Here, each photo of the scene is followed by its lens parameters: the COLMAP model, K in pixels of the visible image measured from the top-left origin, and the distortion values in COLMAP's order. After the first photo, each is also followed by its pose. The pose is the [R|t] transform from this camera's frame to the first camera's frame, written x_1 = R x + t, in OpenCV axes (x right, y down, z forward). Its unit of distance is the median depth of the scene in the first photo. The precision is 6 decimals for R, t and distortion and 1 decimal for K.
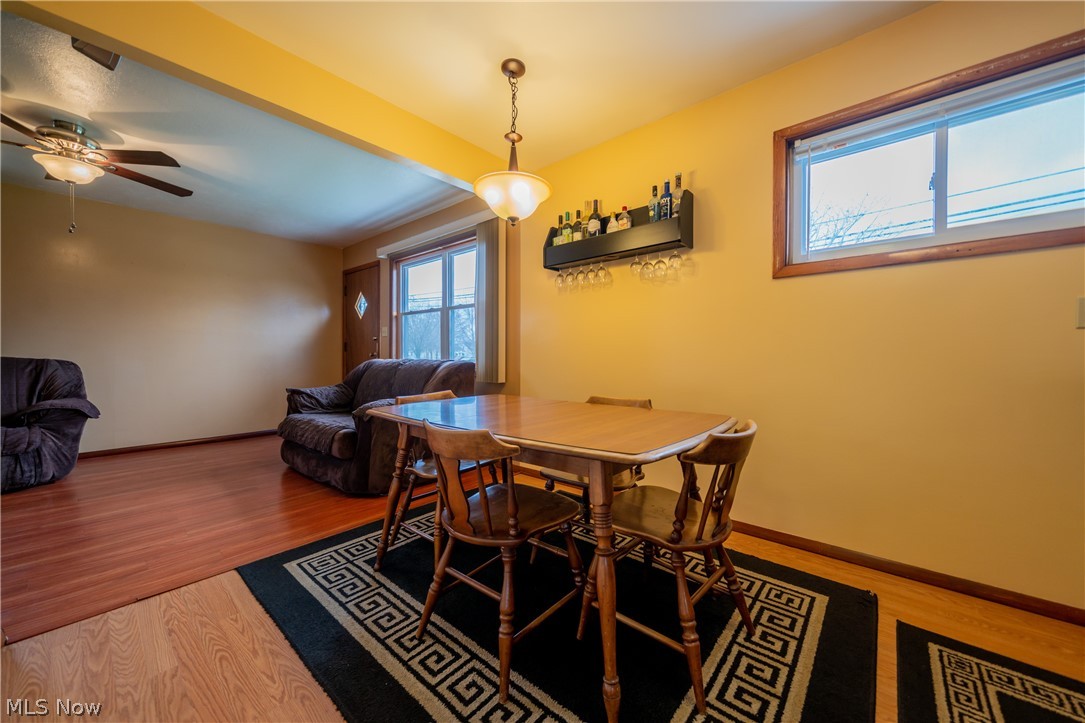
lens RADIAL K [[392.5, 0, 558.3], [0, 392.5, 365.1], [0, 0, 1]] dist [0.001692, 0.000102]
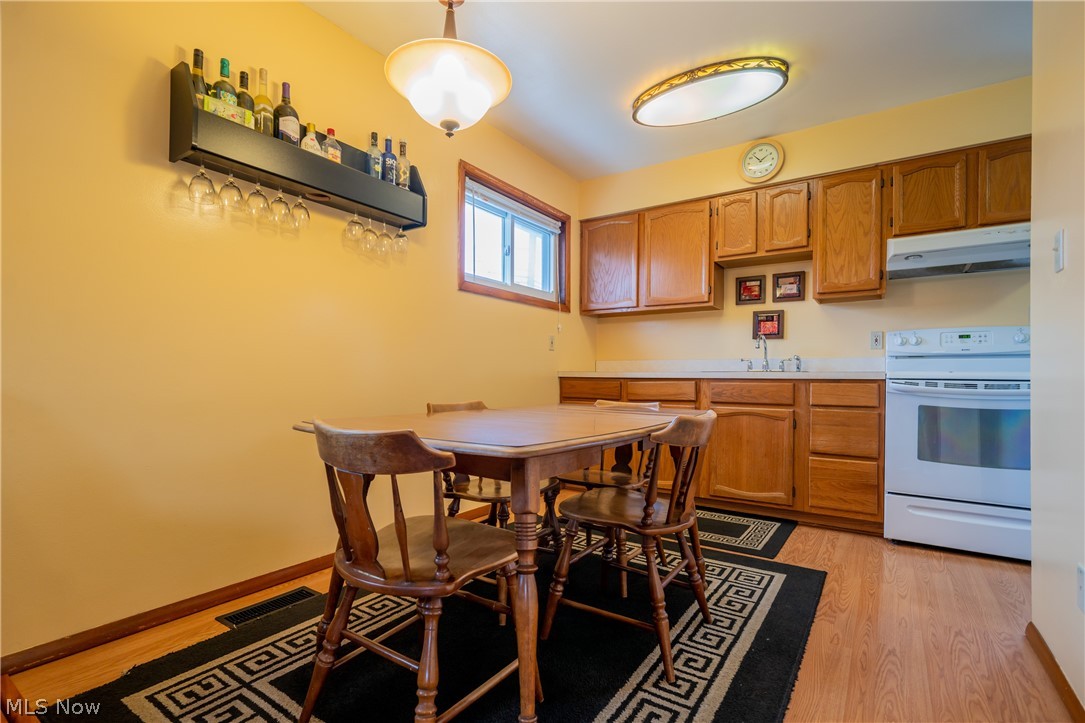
lens RADIAL K [[509.2, 0, 545.5], [0, 509.2, 378.8], [0, 0, 1]] dist [0.001962, -0.000152]
pose [[-0.104054, -0.005648, 0.994556, -0.924545], [0.011618, 0.999909, 0.006893, 0.028709], [-0.994504, 0.012272, -0.103979, 0.909820]]
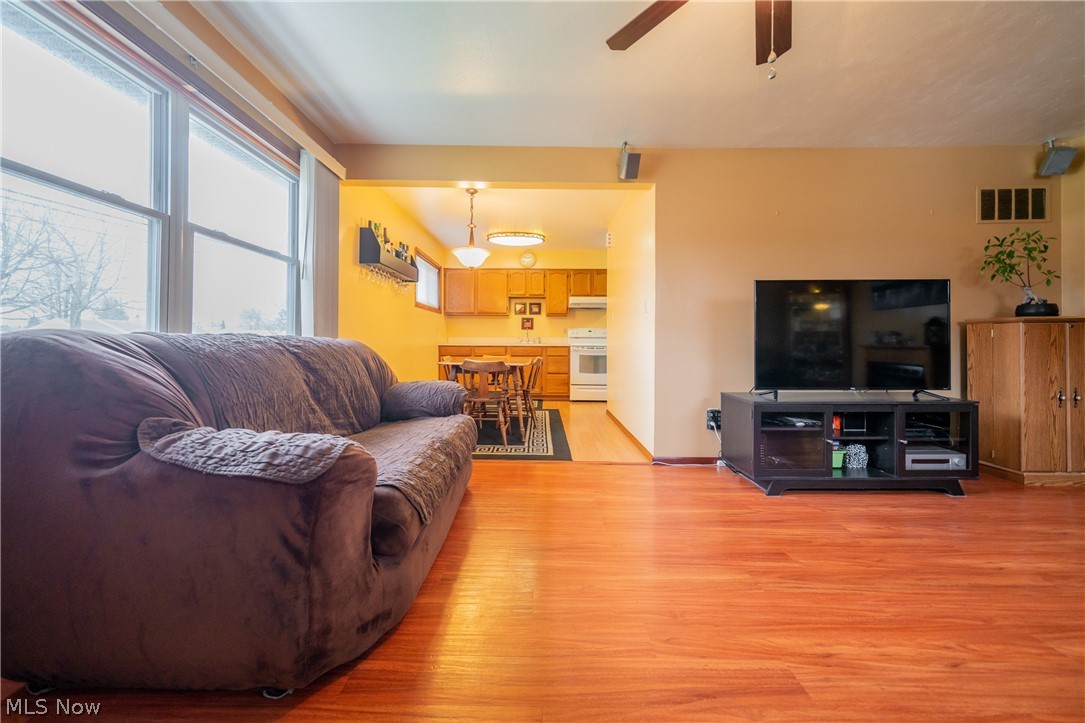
lens RADIAL K [[365.7, 0, 540.1], [0, 365.7, 345.4], [0, 0, 1]] dist [0.006831, -0.001097]
pose [[-0.642566, -0.011244, 0.766148, -1.703154], [0.008077, 0.999737, 0.021446, -0.018815], [-0.766188, 0.019968, -0.642306, 1.883416]]
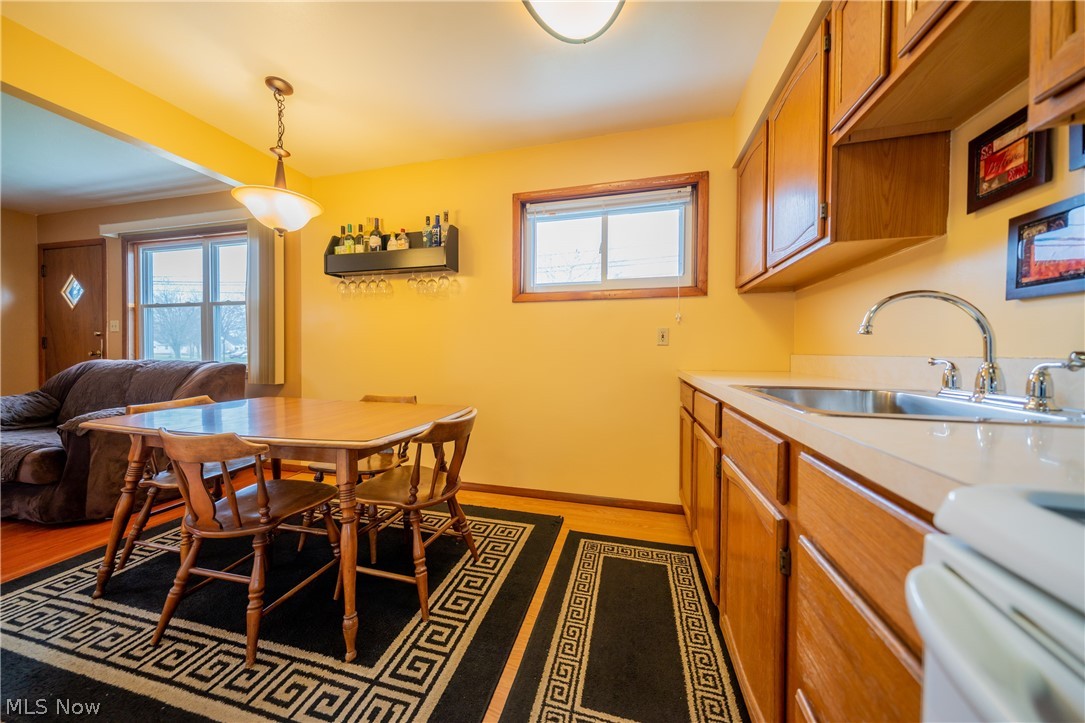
lens RADIAL K [[365.7, 0, 542.4], [0, 365.7, 359.2], [0, 0, 1]] dist [0.006831, -0.001097]
pose [[0.906012, -0.006774, 0.423198, 0.101708], [0.006181, 0.999977, 0.002776, -0.025179], [-0.423208, 0.000101, 0.906033, -0.188143]]
